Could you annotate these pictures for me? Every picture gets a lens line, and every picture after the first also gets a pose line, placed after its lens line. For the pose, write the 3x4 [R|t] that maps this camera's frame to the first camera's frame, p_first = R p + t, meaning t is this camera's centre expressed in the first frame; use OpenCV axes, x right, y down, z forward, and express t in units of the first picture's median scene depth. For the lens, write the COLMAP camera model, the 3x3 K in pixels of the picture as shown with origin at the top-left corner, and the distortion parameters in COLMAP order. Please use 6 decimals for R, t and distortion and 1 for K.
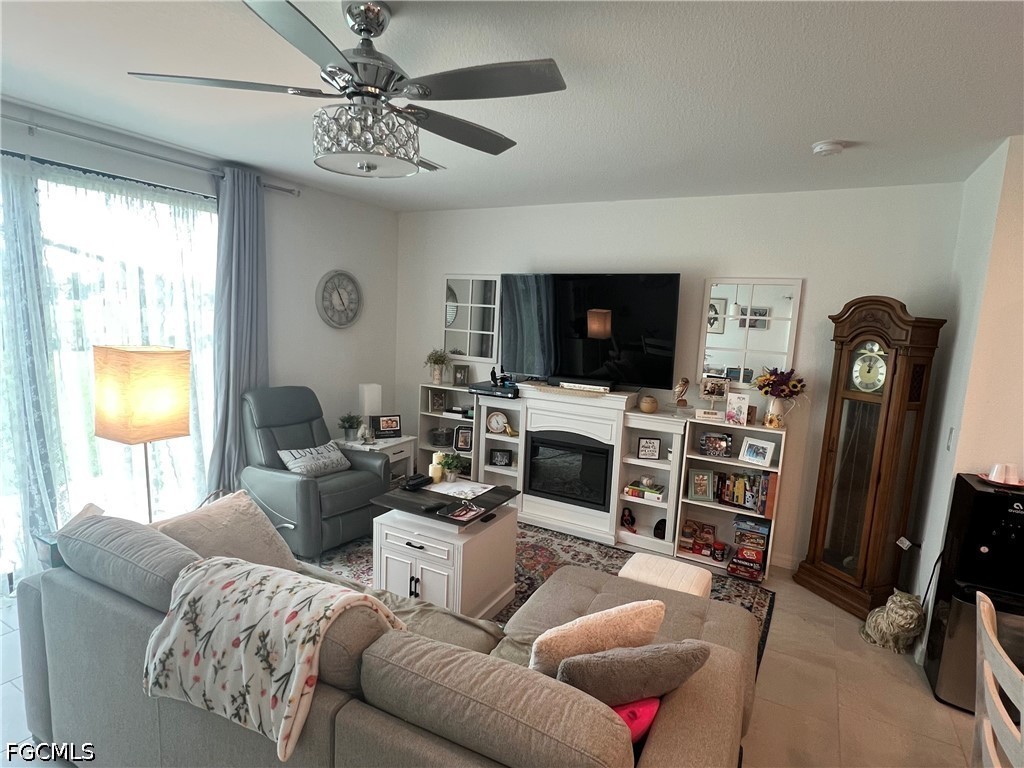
lens RADIAL K [[546.5, 0, 515.4], [0, 546.5, 387.5], [0, 0, 1]] dist [-0.008862, 0.002537]
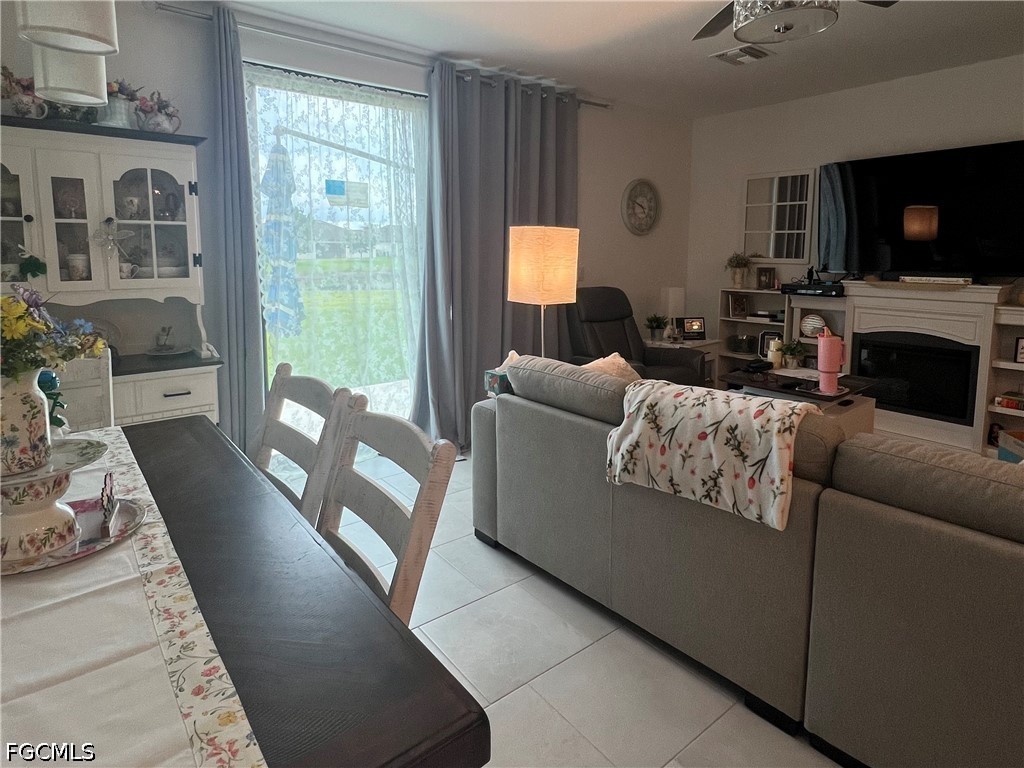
lens RADIAL K [[574.2, 0, 519.3], [0, 574.2, 319.9], [0, 0, 1]] dist [0.001670, -0.003312]
pose [[0.923462, -0.002917, -0.383678, -0.374895], [-0.003807, 0.999852, -0.016763, 0.227145], [0.383670, 0.016941, 0.923315, -0.260032]]
